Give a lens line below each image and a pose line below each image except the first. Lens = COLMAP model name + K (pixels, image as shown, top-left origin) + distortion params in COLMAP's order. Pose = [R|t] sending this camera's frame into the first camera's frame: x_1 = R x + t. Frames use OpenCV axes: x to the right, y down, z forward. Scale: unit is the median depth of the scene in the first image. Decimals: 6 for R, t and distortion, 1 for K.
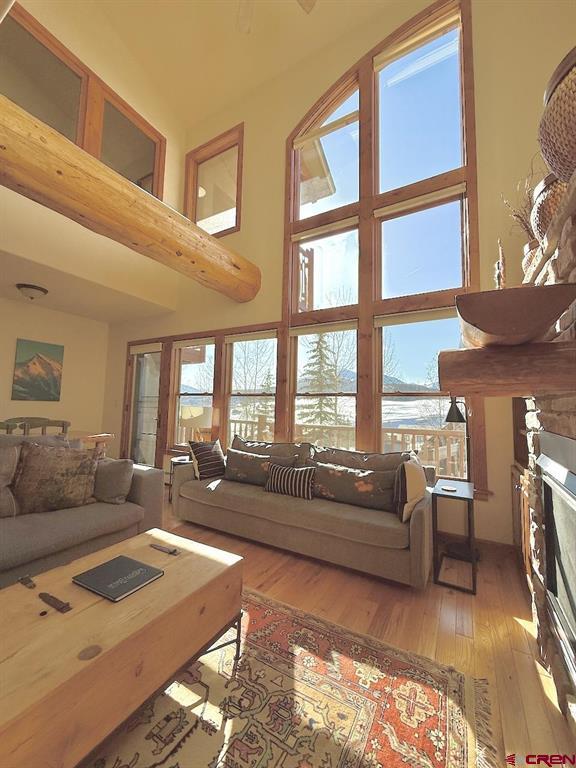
lens RADIAL K [[306.1, 0, 288.0], [0, 306.1, 384.0], [0, 0, 1]] dist [0.000447, 0.000339]
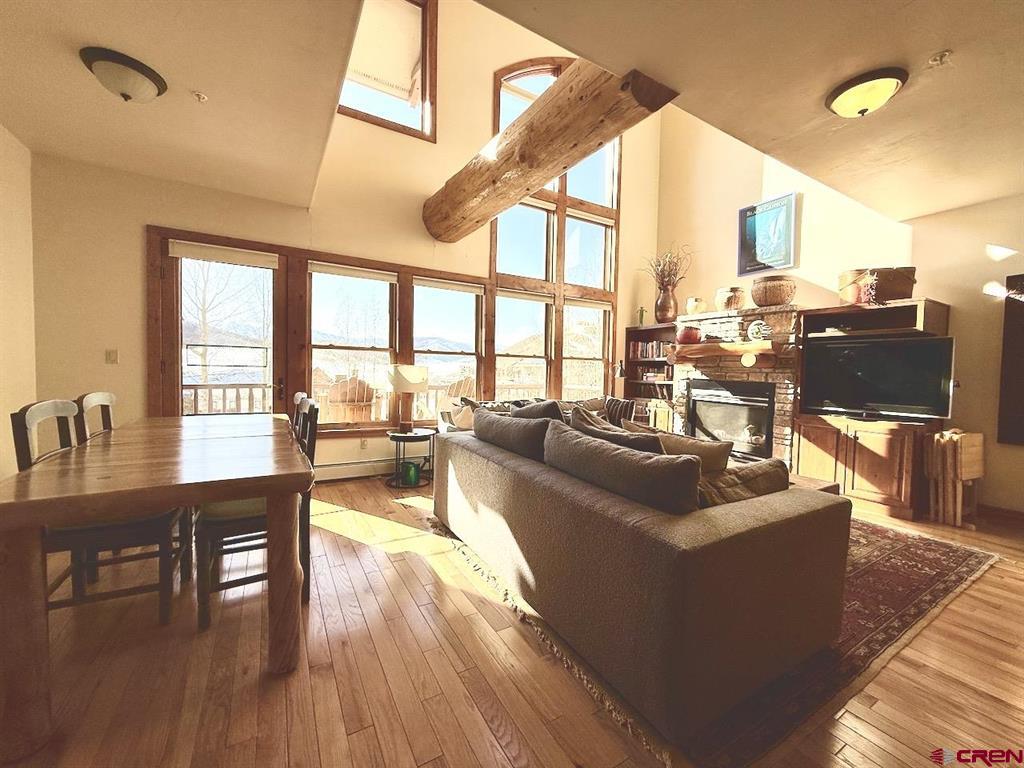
lens RADIAL K [[412.2, 0, 512.0], [0, 412.2, 384.0], [0, 0, 1]] dist [-0.002563, -0.000611]
pose [[0.495825, -0.036610, 0.867650, -1.142275], [-0.083079, 0.992529, 0.089356, 0.004091], [-0.864439, -0.116389, 0.489079, 0.272860]]
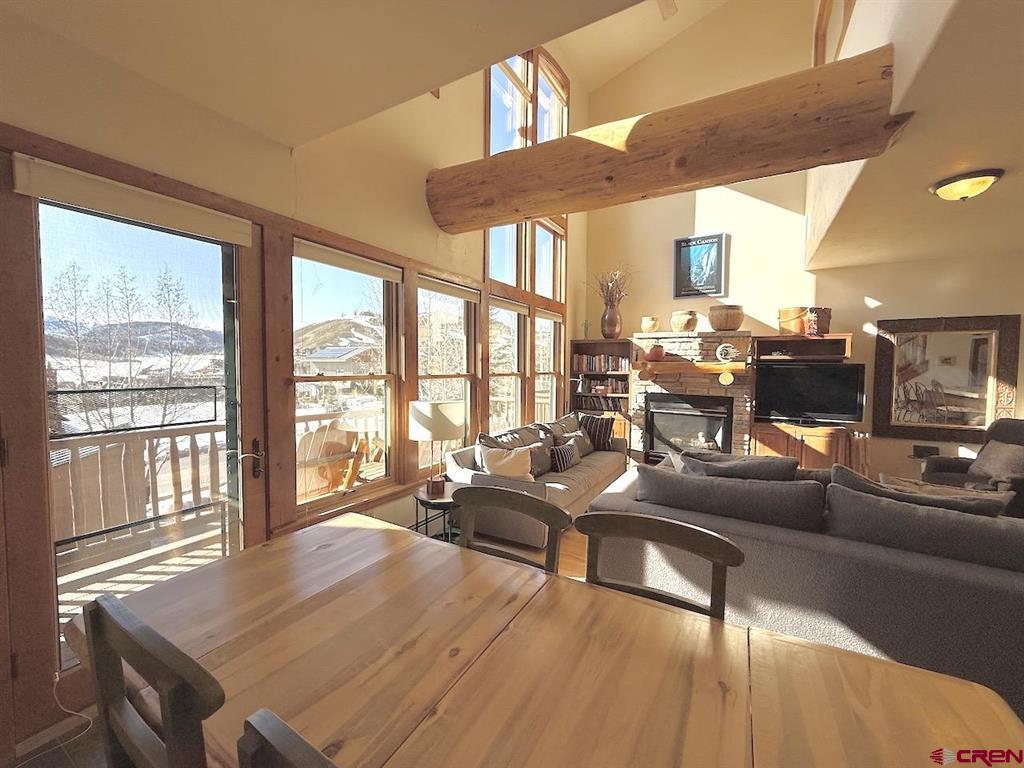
lens RADIAL K [[408.1, 0, 508.9], [0, 408.1, 383.2], [0, 0, 1]] dist [0.000447, 0.000339]
pose [[0.004634, -0.062690, 0.998022, -1.115444], [-0.089880, 0.993967, 0.062853, -0.017081], [-0.995942, -0.089993, -0.001028, 0.861668]]
